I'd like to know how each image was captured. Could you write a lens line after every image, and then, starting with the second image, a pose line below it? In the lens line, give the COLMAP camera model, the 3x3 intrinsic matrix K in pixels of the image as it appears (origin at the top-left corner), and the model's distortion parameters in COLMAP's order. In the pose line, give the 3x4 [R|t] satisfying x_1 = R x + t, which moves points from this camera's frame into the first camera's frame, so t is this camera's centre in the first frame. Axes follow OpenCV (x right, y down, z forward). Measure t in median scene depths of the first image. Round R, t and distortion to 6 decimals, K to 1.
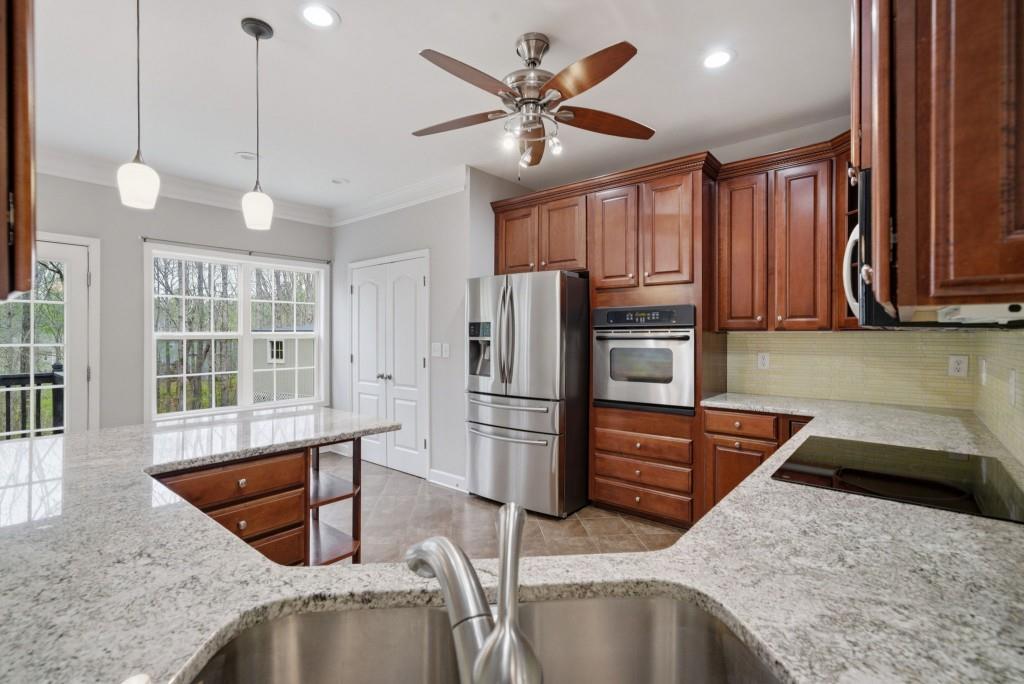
lens RADIAL K [[477.7, 0, 517.3], [0, 477.7, 345.9], [0, 0, 1]] dist [-0.002086, 0.001093]
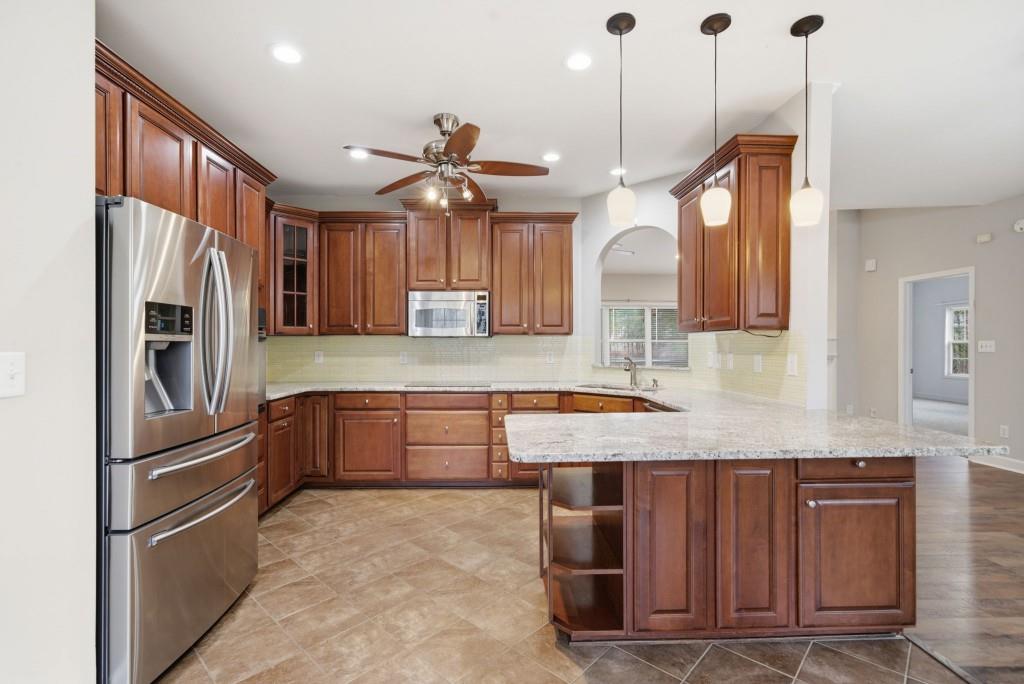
lens RADIAL K [[477.7, 0, 517.3], [0, 477.7, 345.9], [0, 0, 1]] dist [-0.002086, 0.001093]
pose [[-0.684737, -0.005015, 0.728773, -0.761572], [0.011203, 0.999786, 0.017405, -0.013408], [-0.728704, 0.020082, -0.684534, 1.232648]]
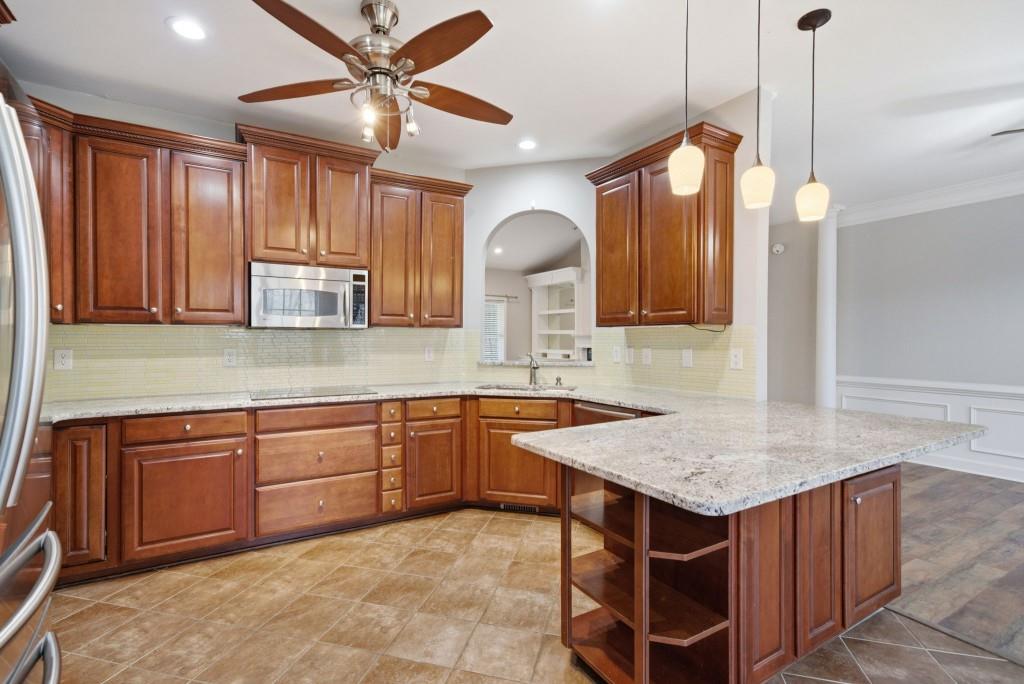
lens RADIAL K [[471.8, 0, 514.8], [0, 471.8, 340.9], [0, 0, 1]] dist [0.014582, 0.000825]
pose [[-0.948516, -0.004787, 0.316694, -0.359423], [0.002176, 0.999764, 0.021629, -0.011901], [-0.316723, 0.021205, -0.948281, 1.244518]]
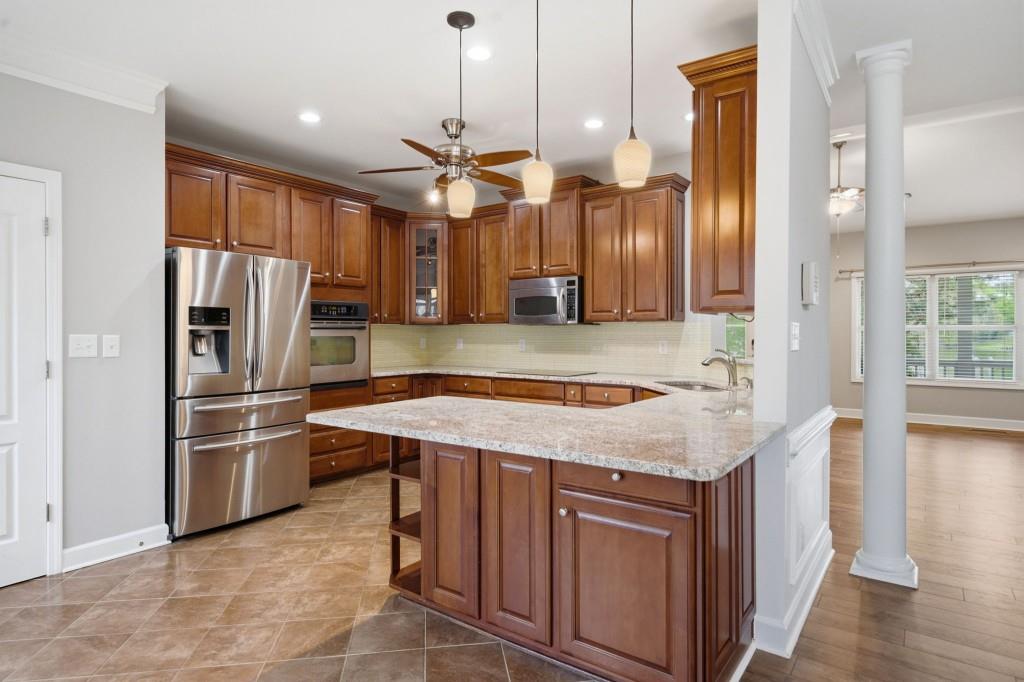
lens RADIAL K [[573.8, 0, 517.5], [0, 573.8, 331.4], [0, 0, 1]] dist [-0.001916, -0.001709]
pose [[-0.077058, 0.000048, 0.997027, -1.207483], [0.016853, 0.999857, 0.001254, -0.001958], [-0.996884, 0.016899, -0.077048, 0.650990]]
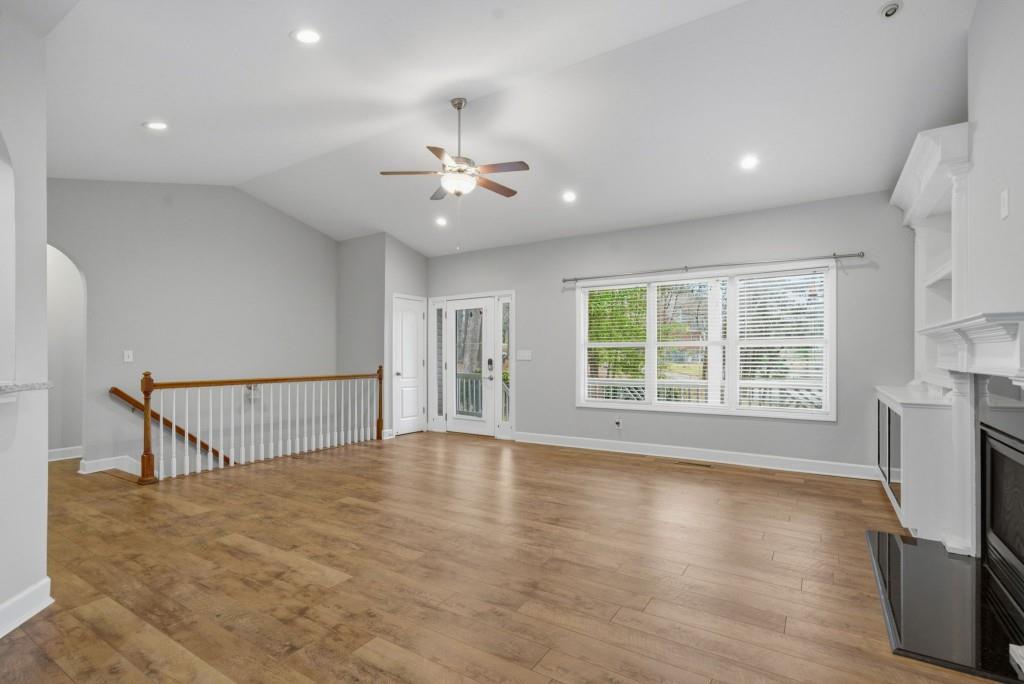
lens RADIAL K [[491.6, 0, 511.8], [0, 491.6, 347.8], [0, 0, 1]] dist [-0.000275, 0.000547]
pose [[-0.126095, 0.017790, 0.991859, -0.639584], [0.017823, 0.999718, -0.015666, 0.048555], [-0.991858, 0.015702, -0.126377, -0.560752]]
